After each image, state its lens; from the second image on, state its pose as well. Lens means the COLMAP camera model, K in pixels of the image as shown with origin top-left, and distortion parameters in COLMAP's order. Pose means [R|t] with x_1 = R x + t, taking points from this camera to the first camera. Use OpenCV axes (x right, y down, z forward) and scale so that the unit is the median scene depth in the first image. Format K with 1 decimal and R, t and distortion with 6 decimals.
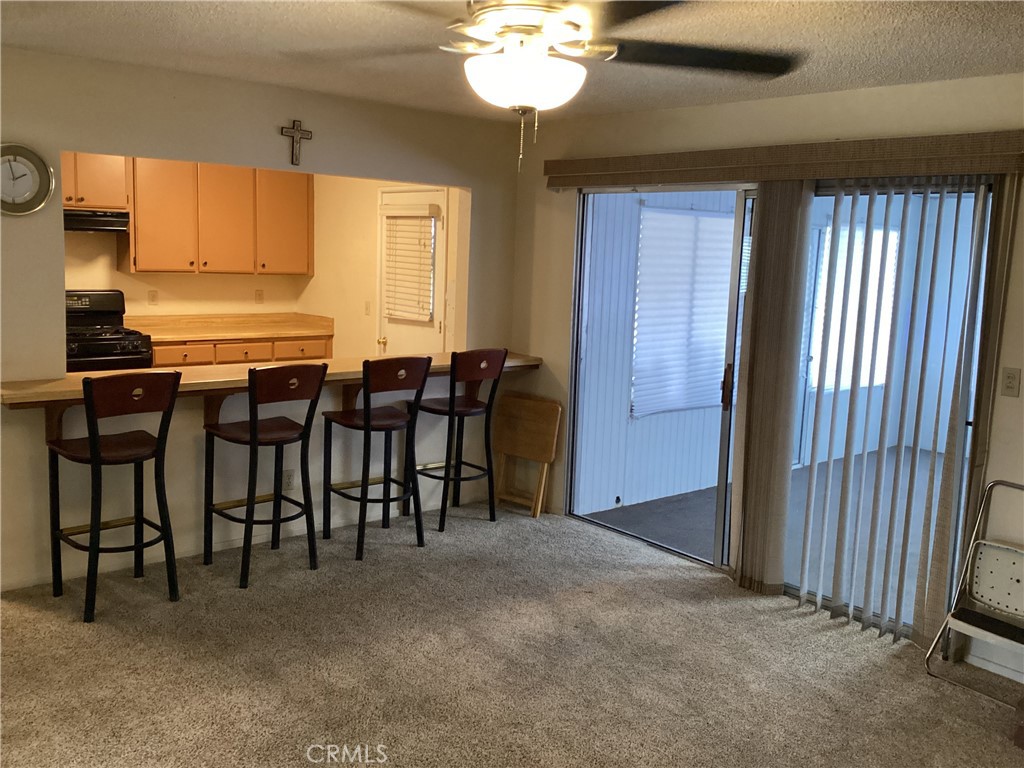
lens RADIAL K [[924.9, 0, 519.7], [0, 924.9, 379.8], [0, 0, 1]] dist [0.102614, -0.294957]
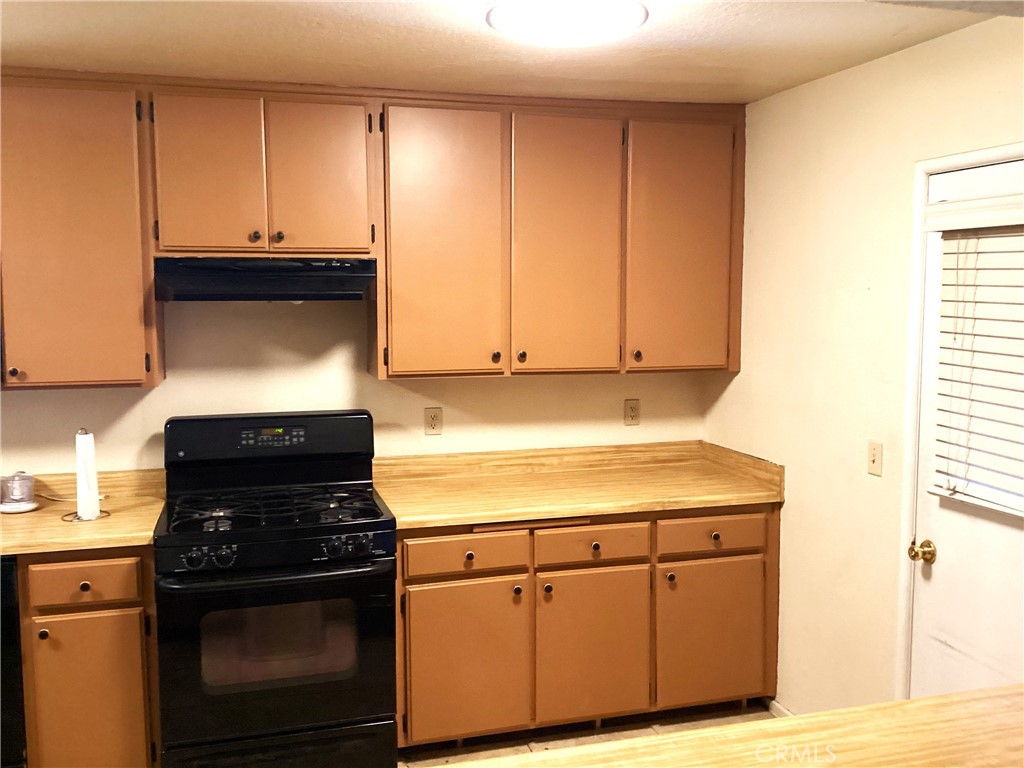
lens RADIAL K [[924.9, 0, 519.7], [0, 924.9, 379.8], [0, 0, 1]] dist [0.102614, -0.294957]
pose [[0.912231, 0.001220, -0.409674, -0.141077], [-0.022964, 0.998576, -0.048161, -0.090661], [0.409032, 0.053341, 0.910960, 0.566897]]
